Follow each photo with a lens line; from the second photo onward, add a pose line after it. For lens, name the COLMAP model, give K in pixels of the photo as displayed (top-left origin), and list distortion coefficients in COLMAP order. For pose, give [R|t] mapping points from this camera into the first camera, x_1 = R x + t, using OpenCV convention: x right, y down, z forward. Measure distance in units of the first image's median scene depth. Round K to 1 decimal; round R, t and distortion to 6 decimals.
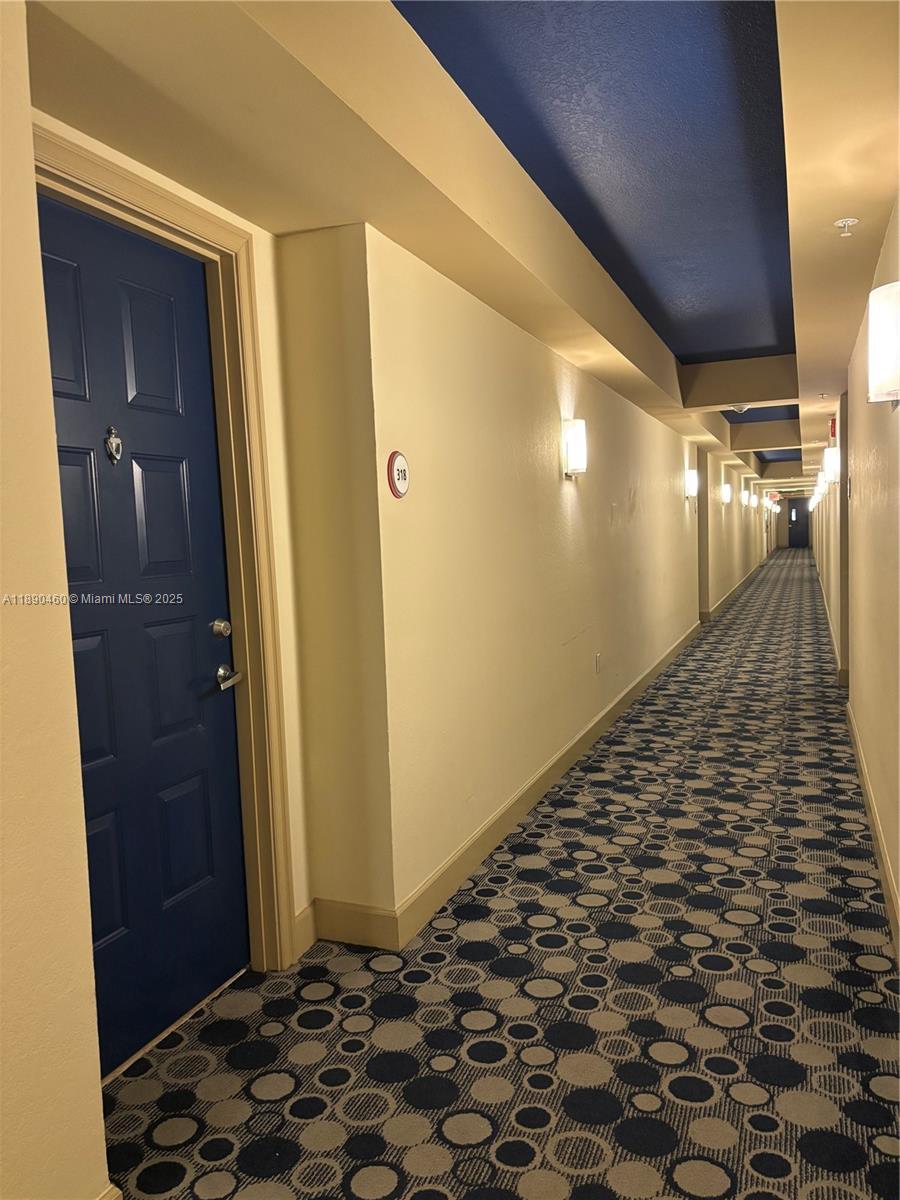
lens RADIAL K [[919.4, 0, 439.9], [0, 919.4, 601.7], [0, 0, 1]] dist [0.060461, -0.053829]
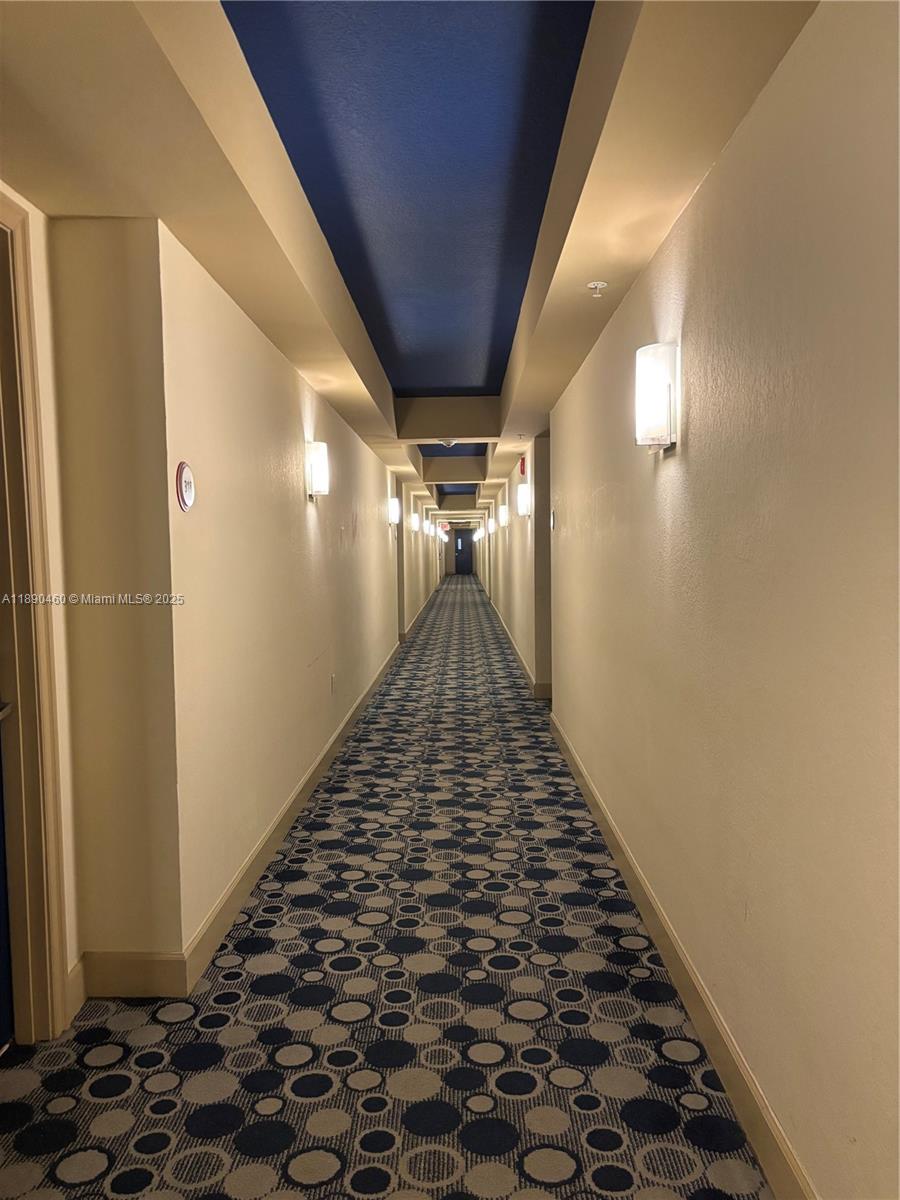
lens RADIAL K [[919.4, 0, 445.8], [0, 919.4, 598.3], [0, 0, 1]] dist [0.060461, -0.053829]
pose [[0.936395, 0.006058, 0.350895, -0.129552], [0.004287, 0.999579, -0.028696, 0.004420], [-0.350921, 0.028375, 0.935975, 0.022876]]
